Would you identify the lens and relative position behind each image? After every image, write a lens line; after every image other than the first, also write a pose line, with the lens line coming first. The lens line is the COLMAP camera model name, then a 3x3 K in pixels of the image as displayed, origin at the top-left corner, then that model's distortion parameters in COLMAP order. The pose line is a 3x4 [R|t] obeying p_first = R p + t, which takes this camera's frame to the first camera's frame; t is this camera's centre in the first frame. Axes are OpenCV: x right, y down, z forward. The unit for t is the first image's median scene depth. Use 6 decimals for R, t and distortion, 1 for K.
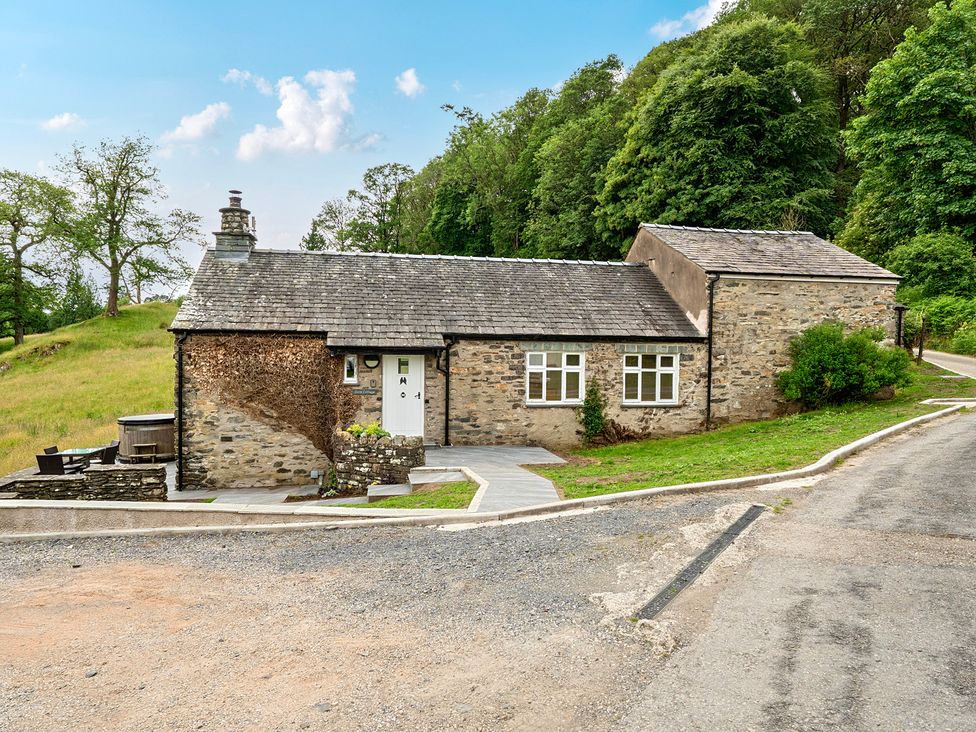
lens RADIAL K [[652.2, 0, 488.5], [0, 652.2, 334.3], [0, 0, 1]] dist [-0.003185, -0.000670]
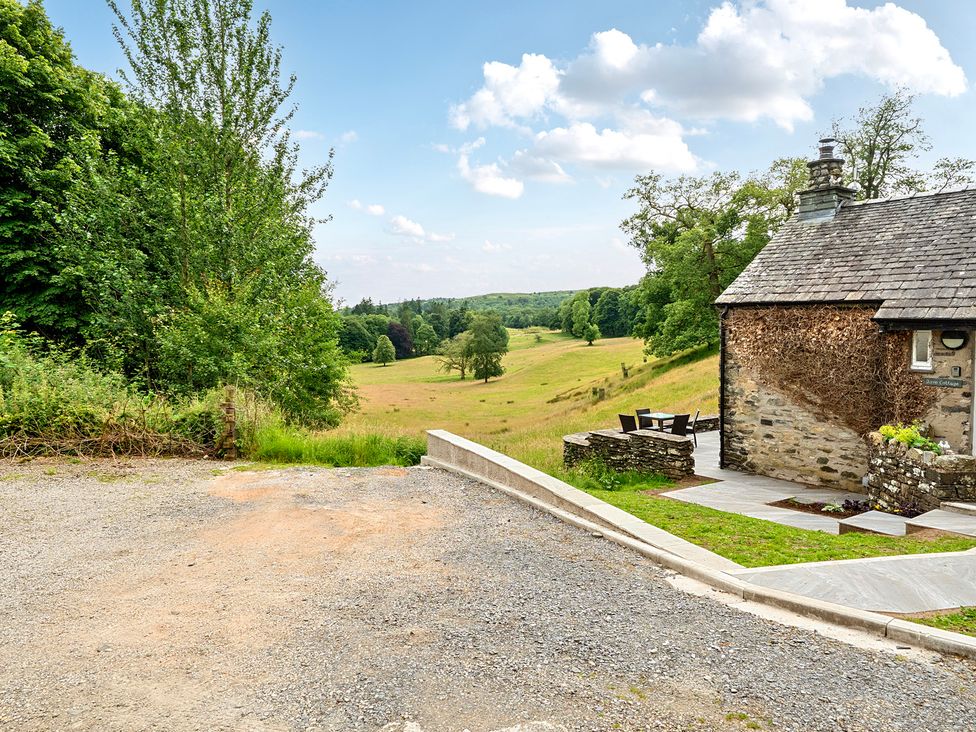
lens RADIAL K [[652.2, 0, 488.5], [0, 652.2, 334.3], [0, 0, 1]] dist [-0.003185, -0.000670]
pose [[0.426302, 0.012098, -0.904500, 0.252406], [0.032246, 0.999072, 0.028561, -0.000537], [0.904006, -0.041342, 0.425516, 0.265448]]
